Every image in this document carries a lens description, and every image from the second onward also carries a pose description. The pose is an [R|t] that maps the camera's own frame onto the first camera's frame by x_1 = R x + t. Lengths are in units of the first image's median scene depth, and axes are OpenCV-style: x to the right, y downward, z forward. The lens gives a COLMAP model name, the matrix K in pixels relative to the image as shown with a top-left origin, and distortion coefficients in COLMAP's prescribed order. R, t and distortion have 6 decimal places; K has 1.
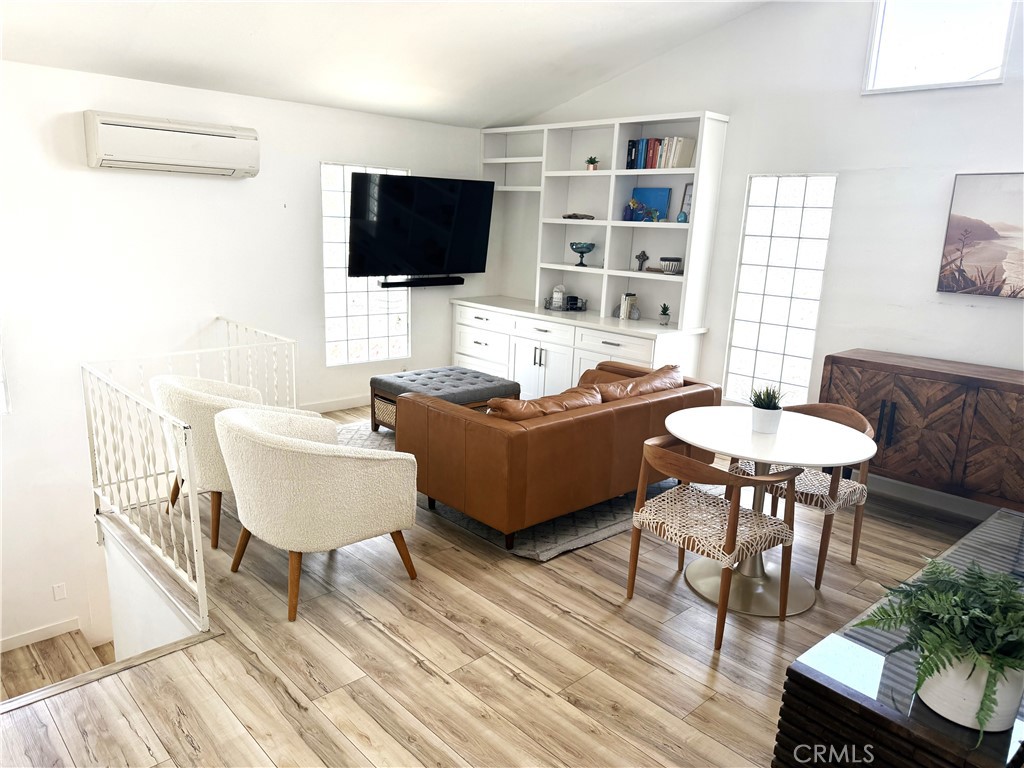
lens RADIAL K [[725.8, 0, 508.0], [0, 725.8, 384.5], [0, 0, 1]] dist [0.122547, -0.184153]
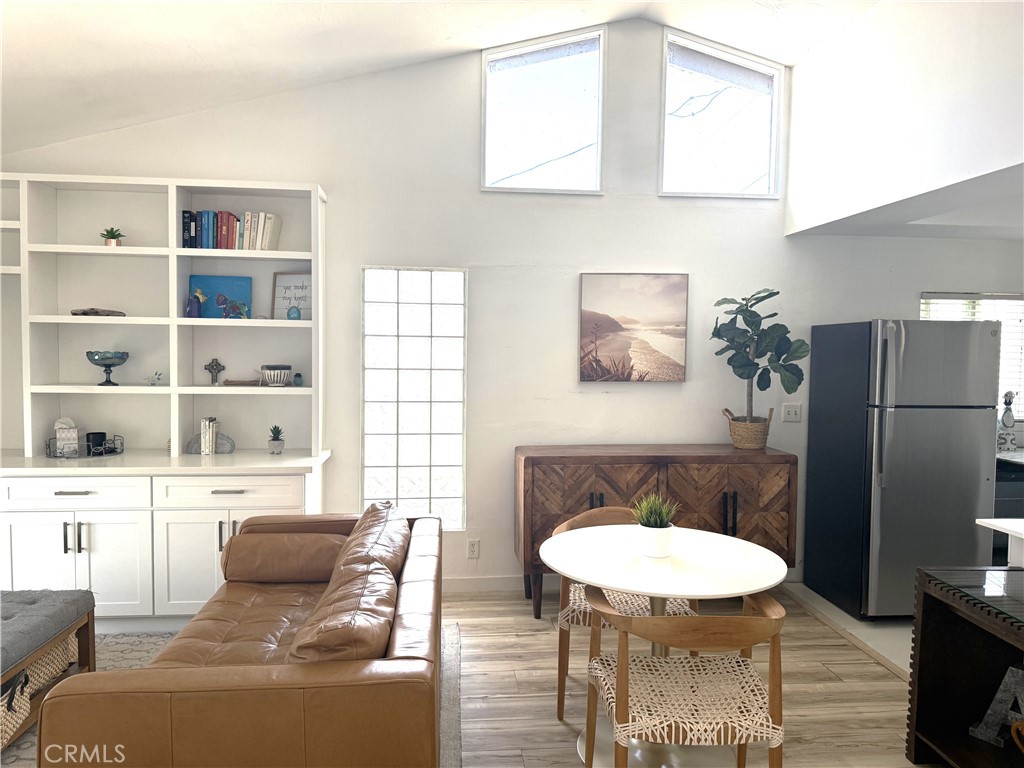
lens RADIAL K [[725.8, 0, 508.0], [0, 725.8, 384.5], [0, 0, 1]] dist [0.122547, -0.184153]
pose [[0.605453, -0.073270, 0.792501, -0.244993], [0.188499, 0.980623, -0.053346, -0.069795], [-0.773236, 0.181684, 0.607533, 0.366495]]
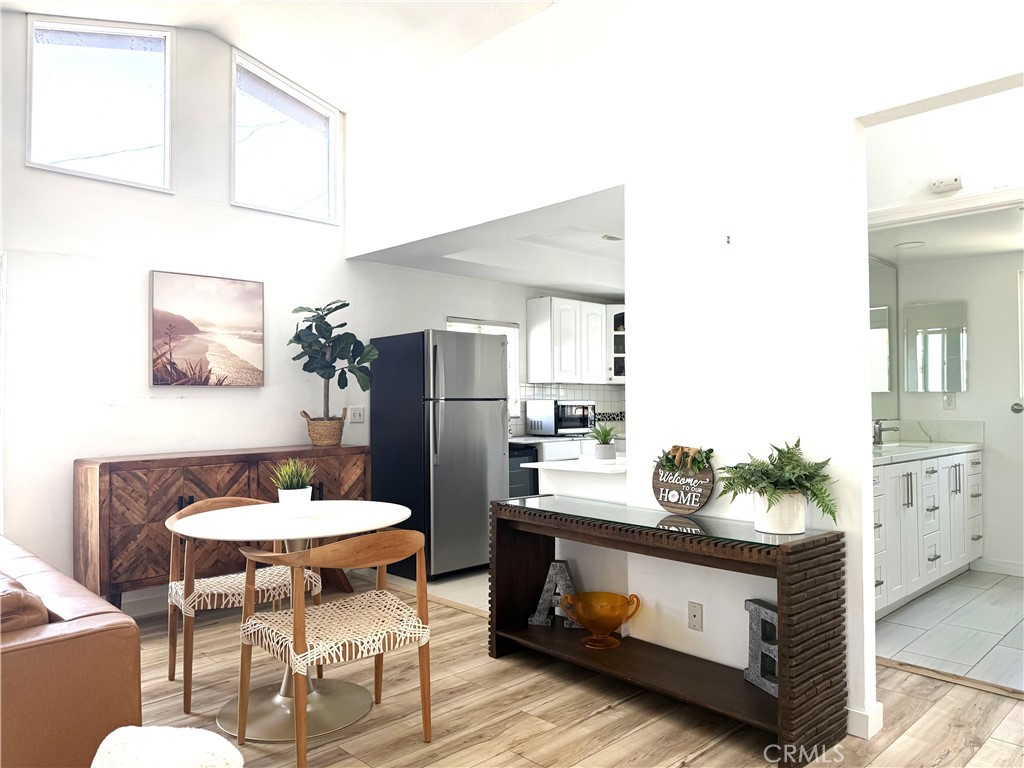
lens RADIAL K [[725.8, 0, 508.0], [0, 725.8, 384.5], [0, 0, 1]] dist [0.122547, -0.184153]
pose [[-0.021555, -0.011746, 0.999699, -0.330647], [0.228427, 0.973424, 0.016363, -0.028964], [-0.973322, 0.228711, -0.018299, 0.454283]]
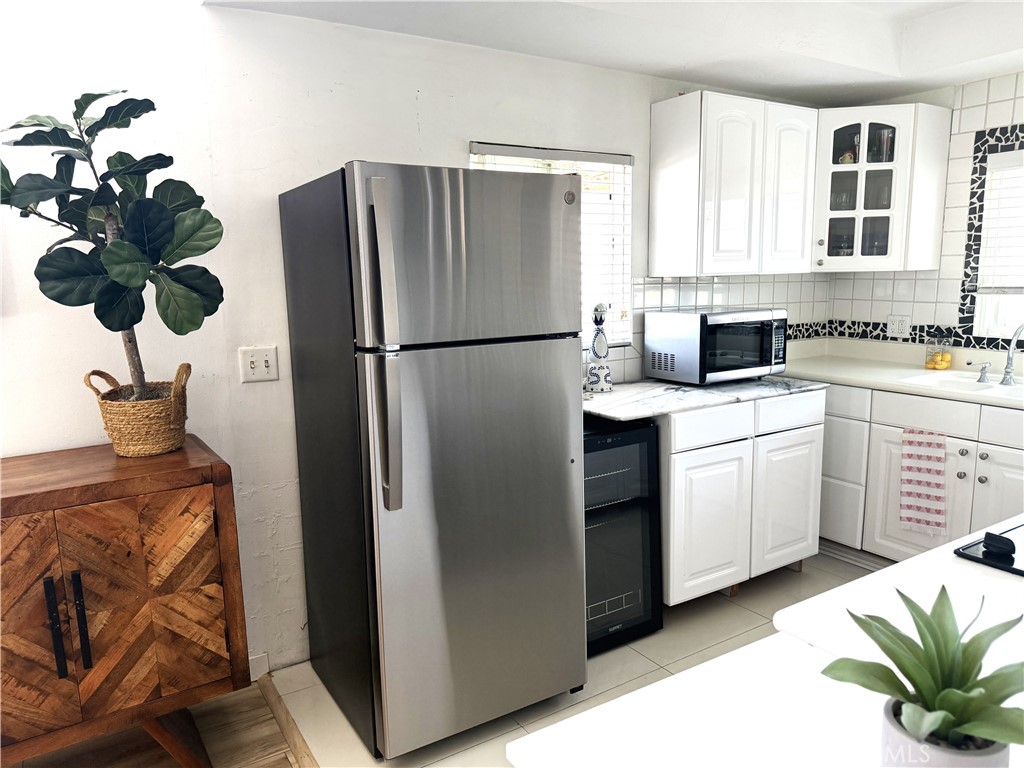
lens RADIAL K [[725.8, 0, 508.0], [0, 725.8, 384.5], [0, 0, 1]] dist [0.122547, -0.184153]
pose [[0.179913, -0.193574, 0.964448, 0.232281], [0.246464, 0.958044, 0.146312, -0.036903], [-0.952306, 0.211378, 0.220074, 0.396538]]
